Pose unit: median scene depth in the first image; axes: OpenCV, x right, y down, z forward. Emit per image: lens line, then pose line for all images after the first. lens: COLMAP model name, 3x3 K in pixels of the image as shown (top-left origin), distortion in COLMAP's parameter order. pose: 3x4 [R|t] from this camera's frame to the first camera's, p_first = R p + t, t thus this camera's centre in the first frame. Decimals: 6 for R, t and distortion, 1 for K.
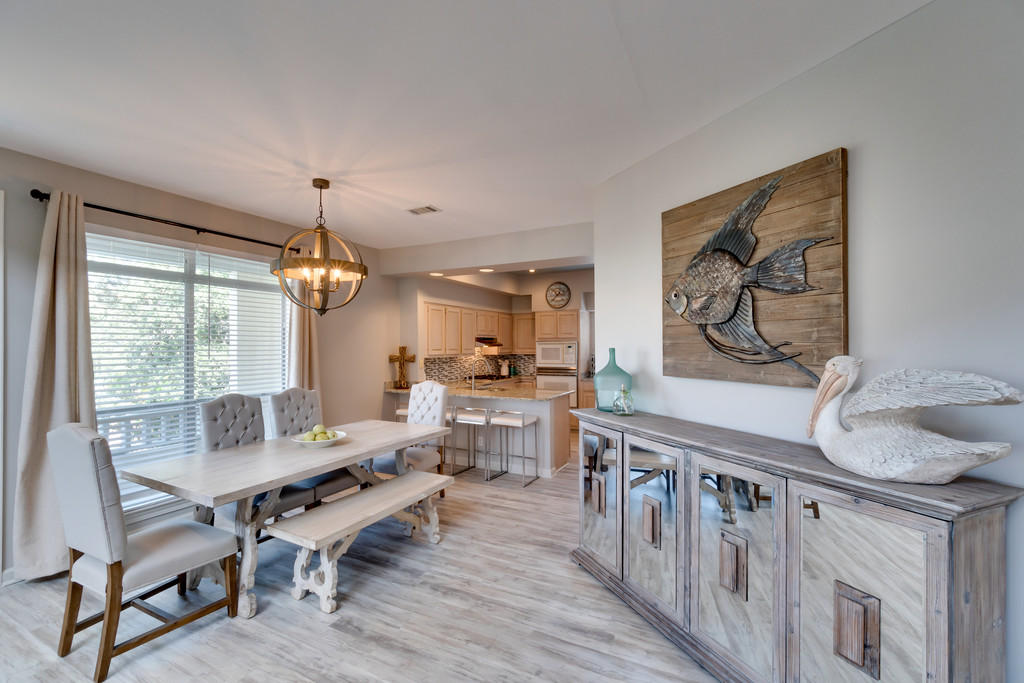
lens RADIAL K [[439.7, 0, 510.4], [0, 439.7, 344.0], [0, 0, 1]] dist [-0.007177, -0.000210]
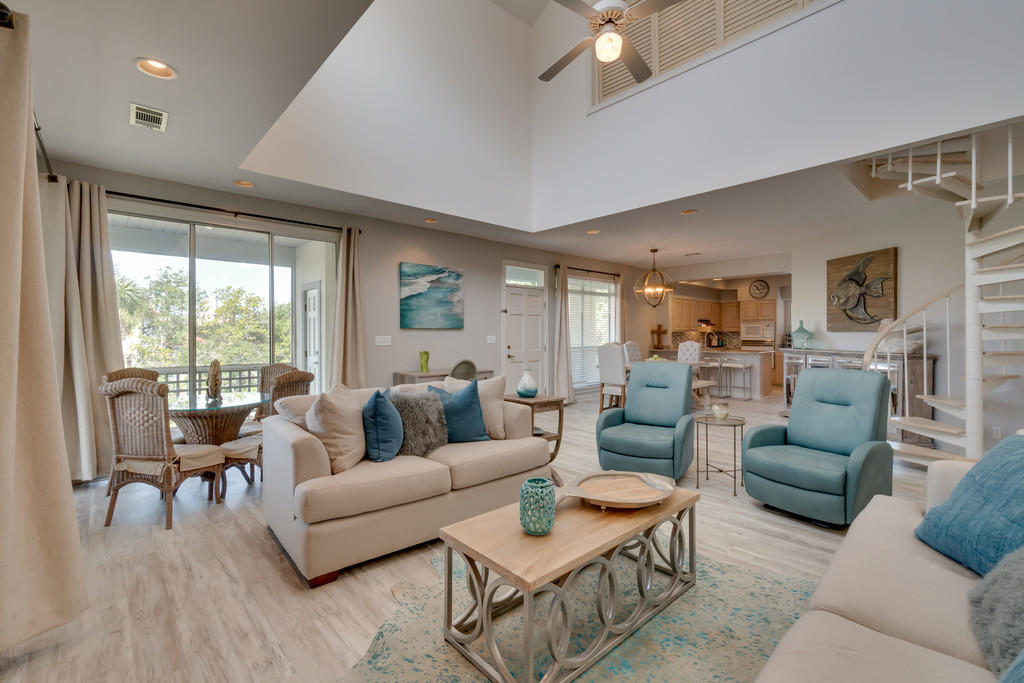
lens RADIAL K [[439.7, 0, 508.4], [0, 439.7, 336.9], [0, 0, 1]] dist [-0.007177, -0.000210]
pose [[0.932520, 0.003638, -0.361100, -0.283676], [0.000711, 0.999929, 0.011908, 0.053072], [0.361117, -0.011361, 0.932451, -1.301567]]
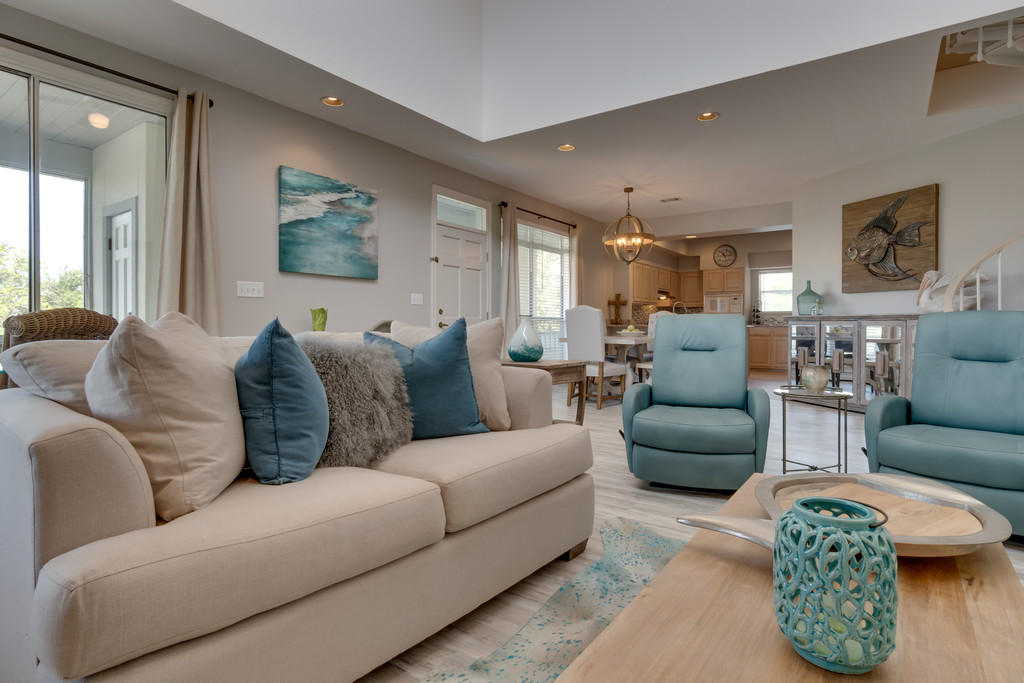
lens RADIAL K [[523.9, 0, 509.6], [0, 523.9, 327.5], [0, 0, 1]] dist [-0.005359, 0.002175]
pose [[0.987622, 0.008107, -0.156641, -0.518835], [-0.006279, 0.999906, 0.012162, 0.148890], [0.156725, -0.011028, 0.987581, -1.052193]]
